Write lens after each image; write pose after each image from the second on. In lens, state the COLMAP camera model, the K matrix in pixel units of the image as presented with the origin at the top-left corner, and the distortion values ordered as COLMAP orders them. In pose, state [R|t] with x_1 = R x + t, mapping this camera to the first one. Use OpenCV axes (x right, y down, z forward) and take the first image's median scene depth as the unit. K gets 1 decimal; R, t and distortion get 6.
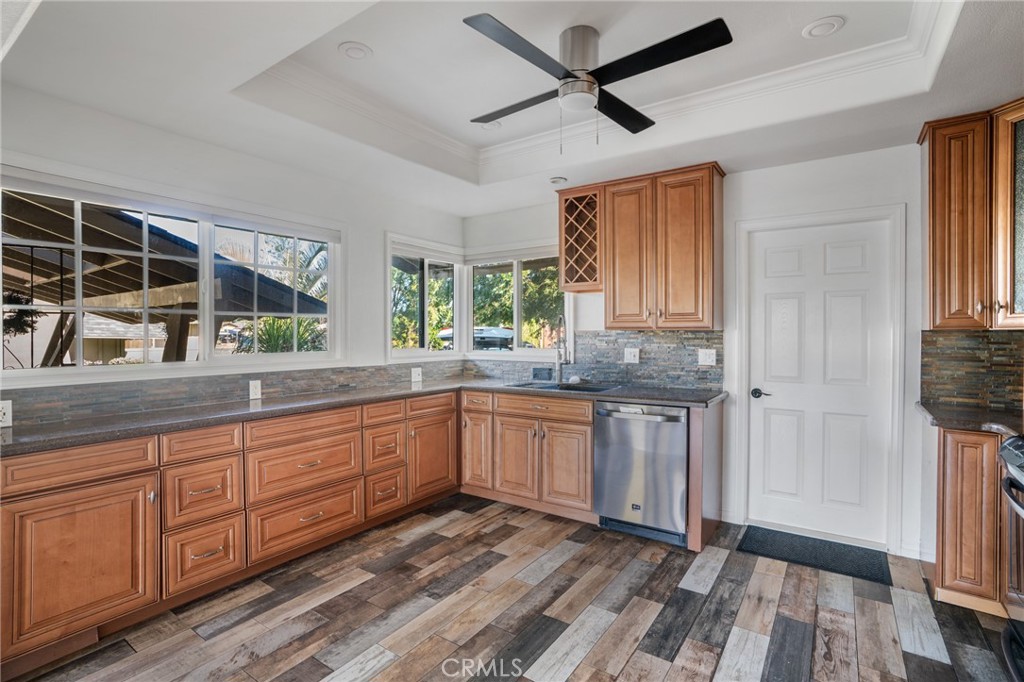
lens RADIAL K [[477.0, 0, 520.7], [0, 477.0, 340.6], [0, 0, 1]] dist [-0.045510, 0.033145]
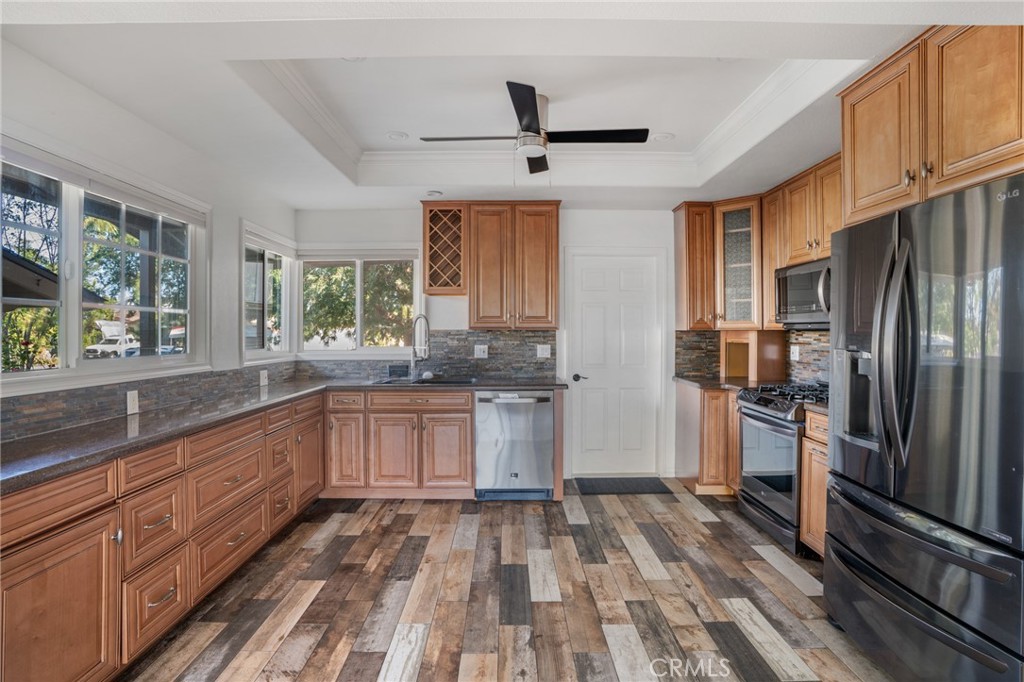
lens RADIAL K [[477.0, 0, 520.7], [0, 477.0, 340.6], [0, 0, 1]] dist [-0.045510, 0.033145]
pose [[0.832647, -0.008583, 0.553738, -0.421936], [0.008731, 0.999959, 0.002371, 0.002942], [-0.553735, 0.002861, 0.832688, -0.027678]]
